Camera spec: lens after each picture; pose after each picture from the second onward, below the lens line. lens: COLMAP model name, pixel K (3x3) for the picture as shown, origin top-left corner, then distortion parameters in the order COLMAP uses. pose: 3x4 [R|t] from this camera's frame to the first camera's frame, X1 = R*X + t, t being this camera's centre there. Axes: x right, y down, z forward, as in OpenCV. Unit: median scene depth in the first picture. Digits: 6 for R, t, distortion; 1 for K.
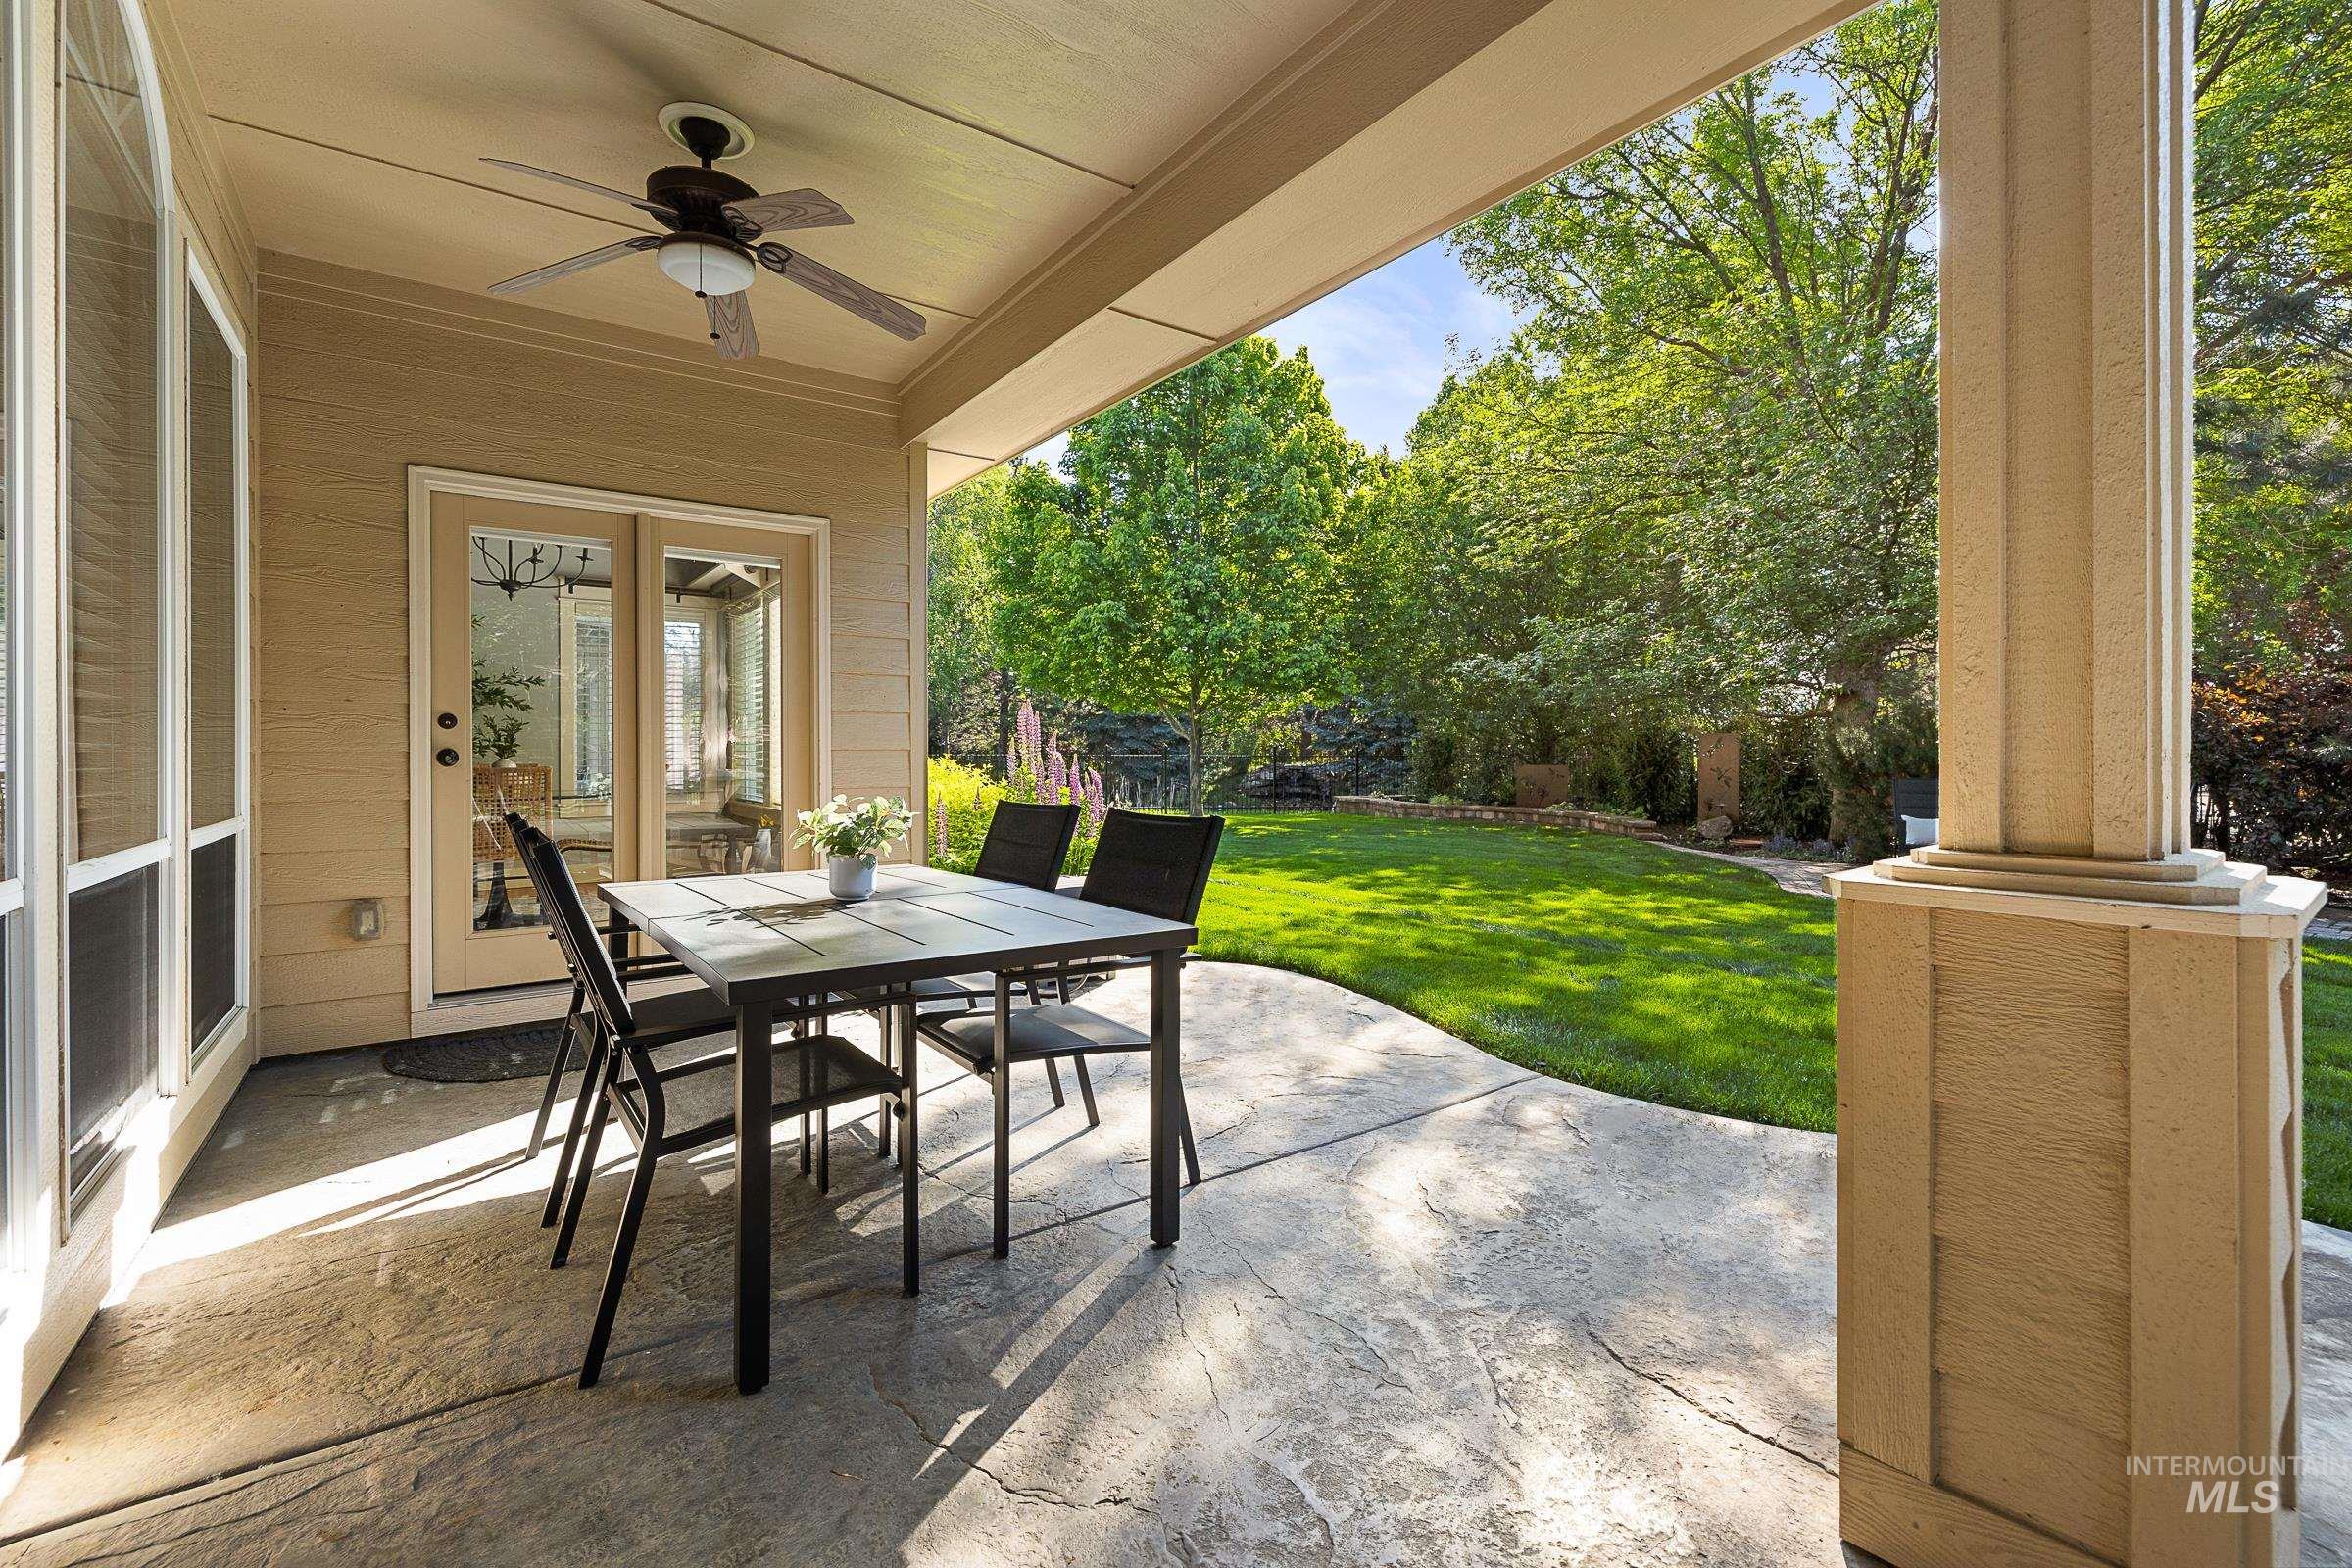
lens RADIAL K [[1016.2, 0, 1170.6], [0, 1016.2, 750.9], [0, 0, 1]] dist [0.003591, 0.000469]
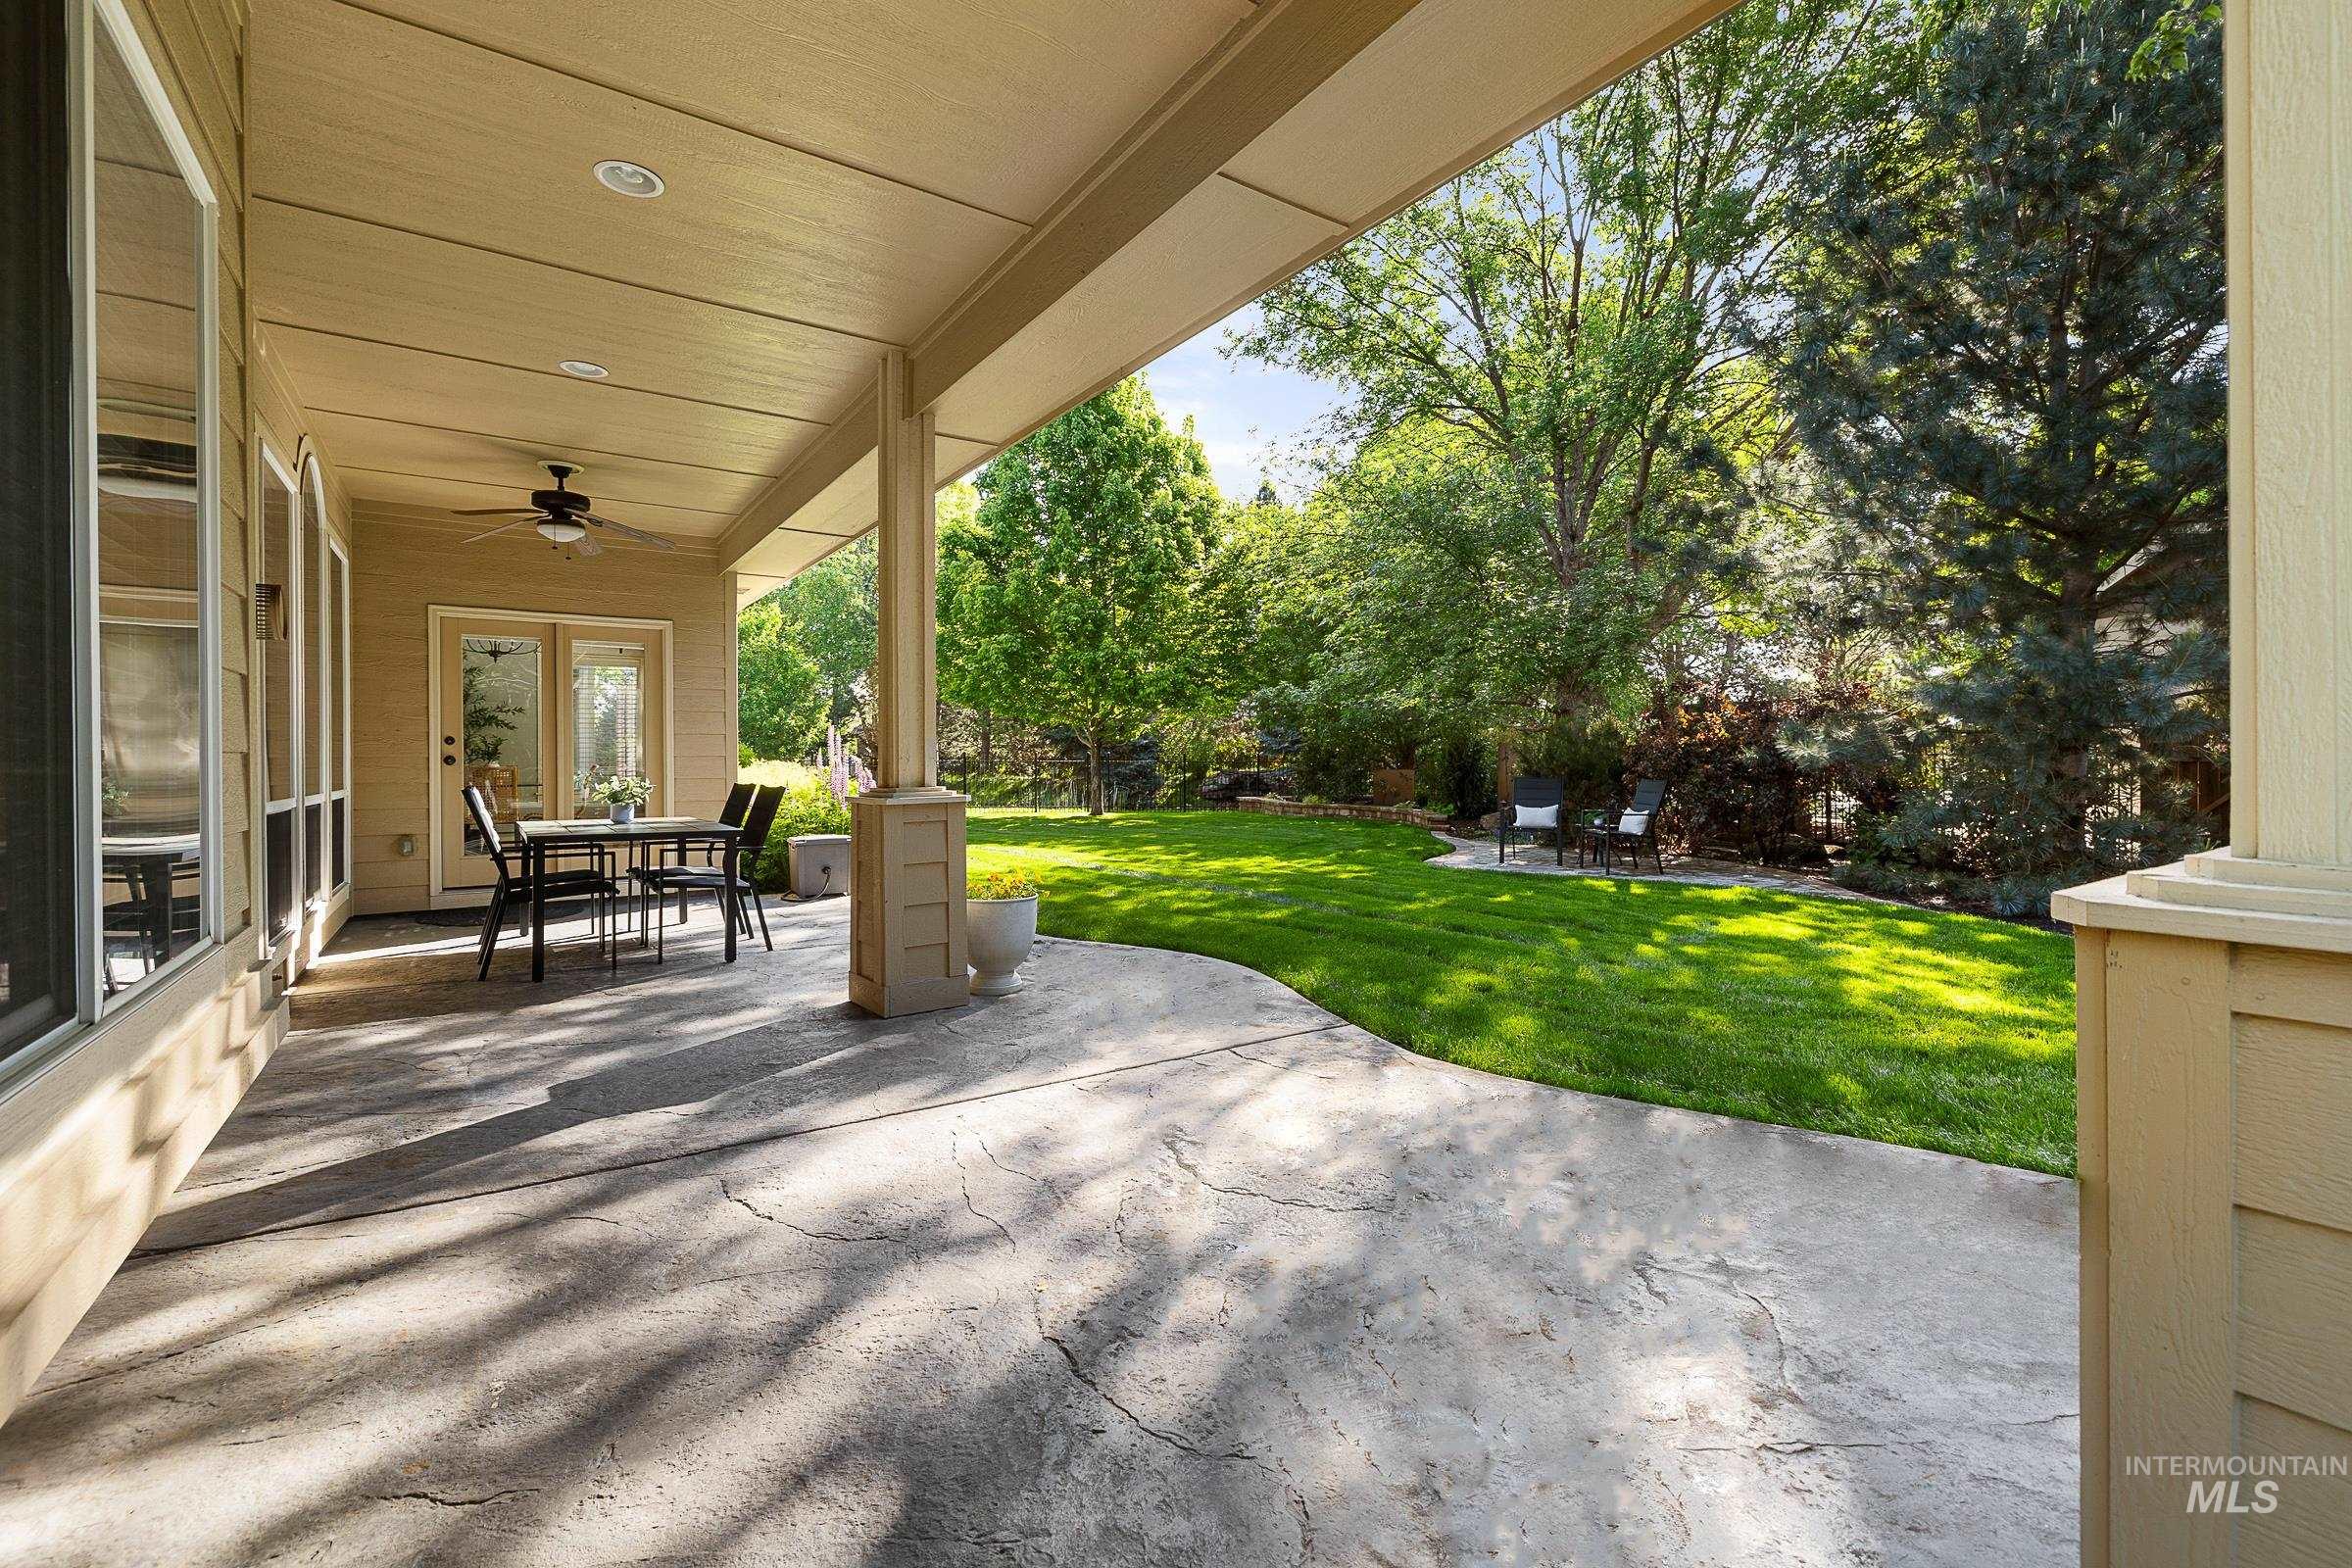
lens RADIAL K [[1016.2, 0, 1181.6], [0, 1016.2, 762.8], [0, 0, 1]] dist [0.003591, 0.000469]
pose [[0.999827, 0.001972, -0.018490, 0.409246], [-0.001870, 0.999983, 0.005547, -0.000998], [0.018501, -0.005512, 0.999814, -0.517095]]
